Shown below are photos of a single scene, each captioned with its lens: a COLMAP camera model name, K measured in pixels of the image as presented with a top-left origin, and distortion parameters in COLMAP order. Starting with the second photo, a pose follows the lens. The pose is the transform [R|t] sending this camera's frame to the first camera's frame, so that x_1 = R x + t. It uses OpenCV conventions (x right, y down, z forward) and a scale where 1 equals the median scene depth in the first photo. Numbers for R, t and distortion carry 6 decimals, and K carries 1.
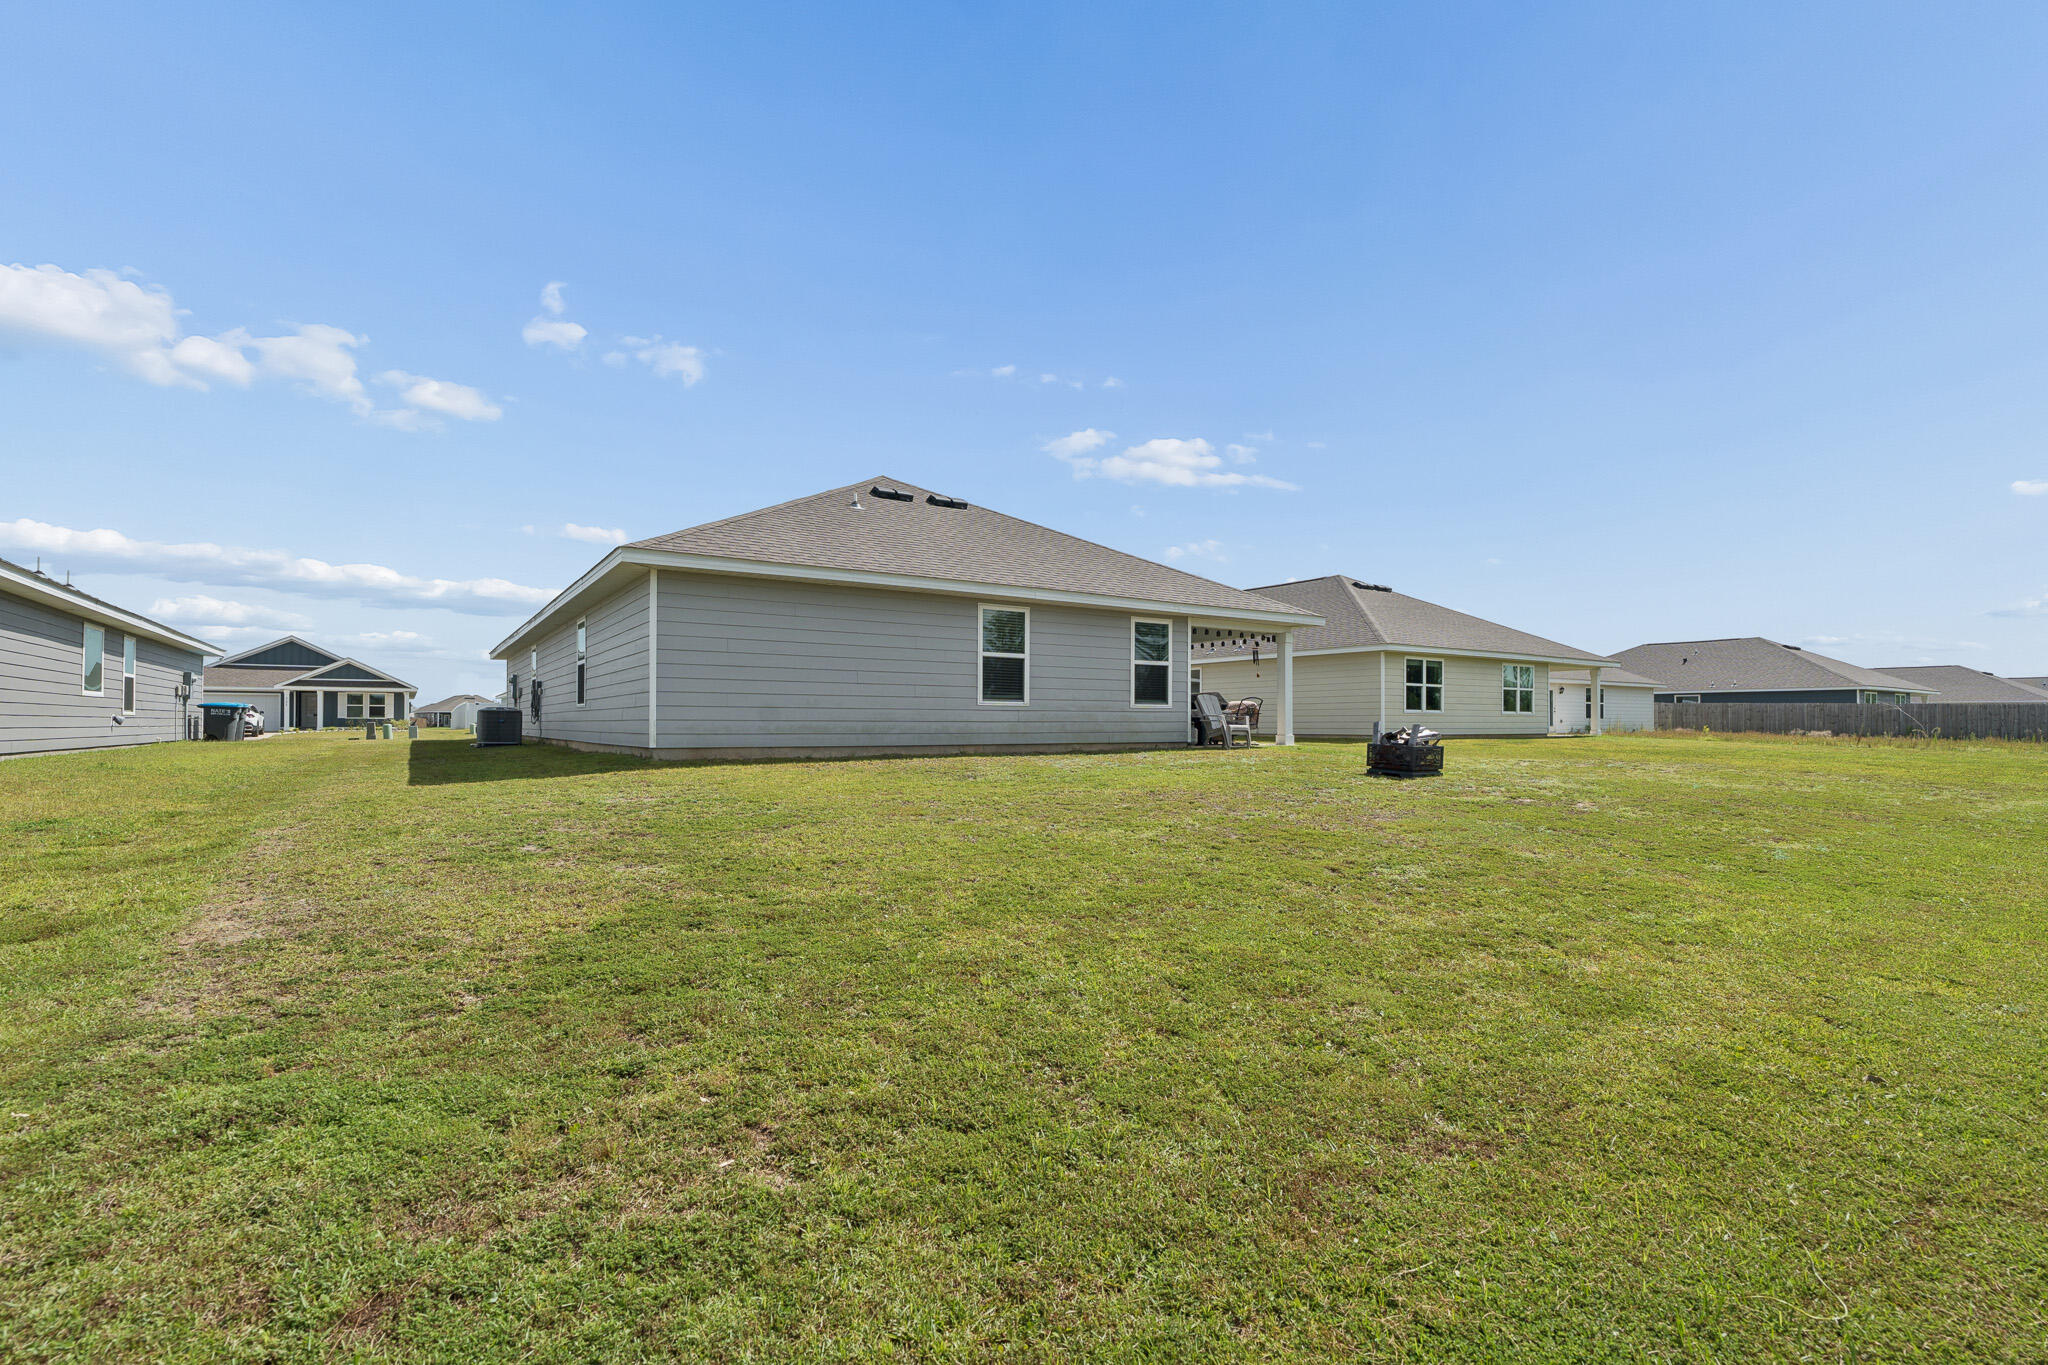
lens RADIAL K [[949.1, 0, 1024.2], [0, 949.1, 691.4], [0, 0, 1]] dist [0.000314, 0.000147]
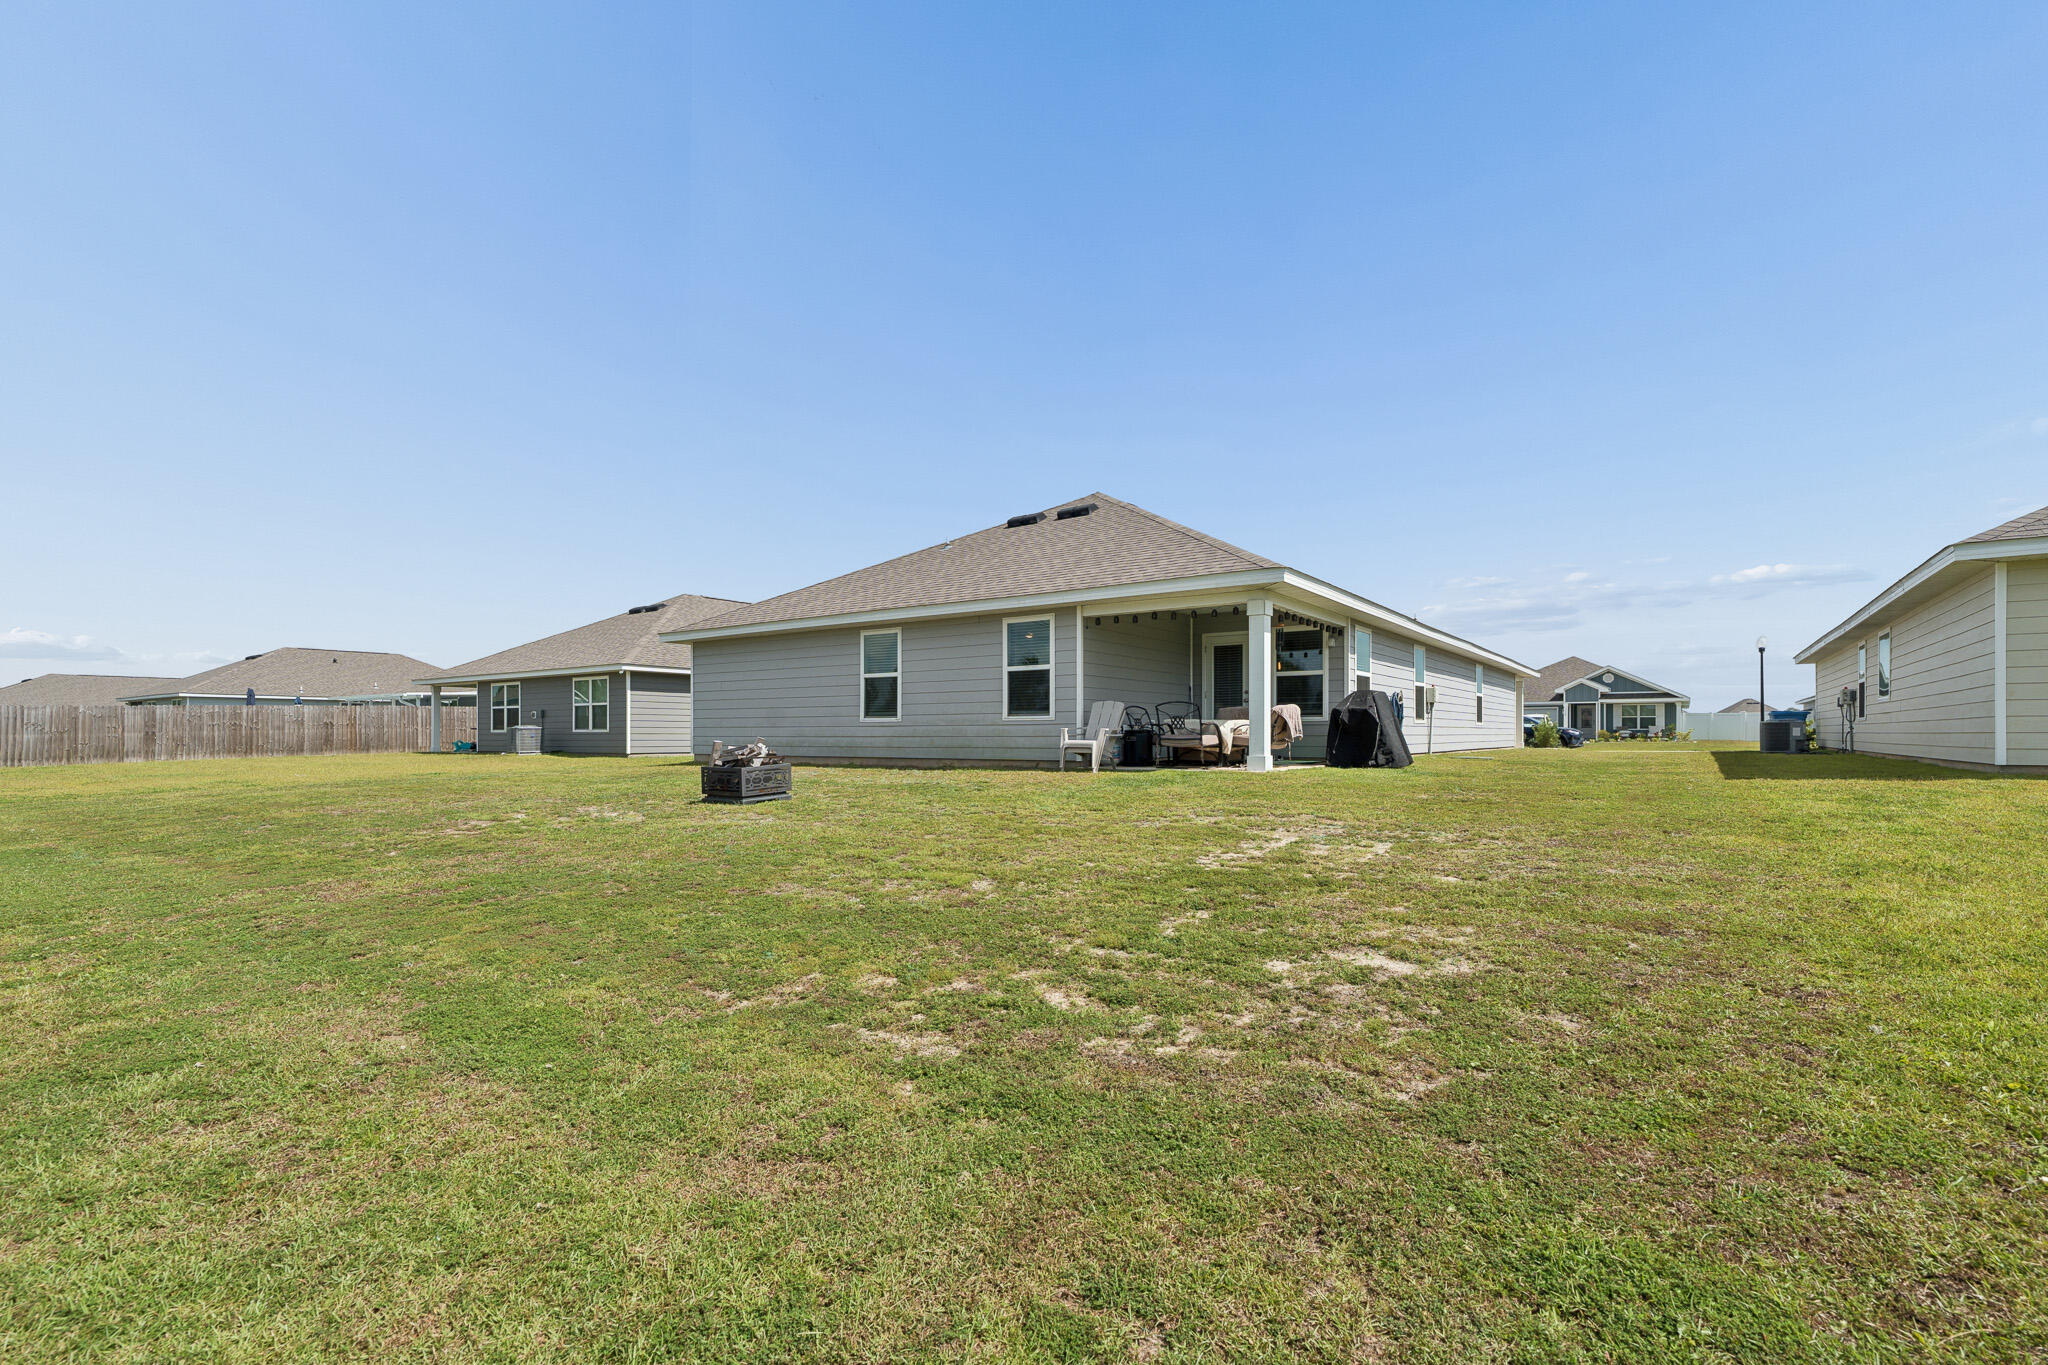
lens RADIAL K [[939.1, 0, 1020.5], [0, 939.1, 736.0], [0, 0, 1]] dist [-0.000331, 0.000074]
pose [[0.356265, -0.000517, -0.934385, 0.944946], [0.034403, 0.999329, 0.012564, 0.021092], [0.933751, -0.036622, 0.356044, 0.697230]]
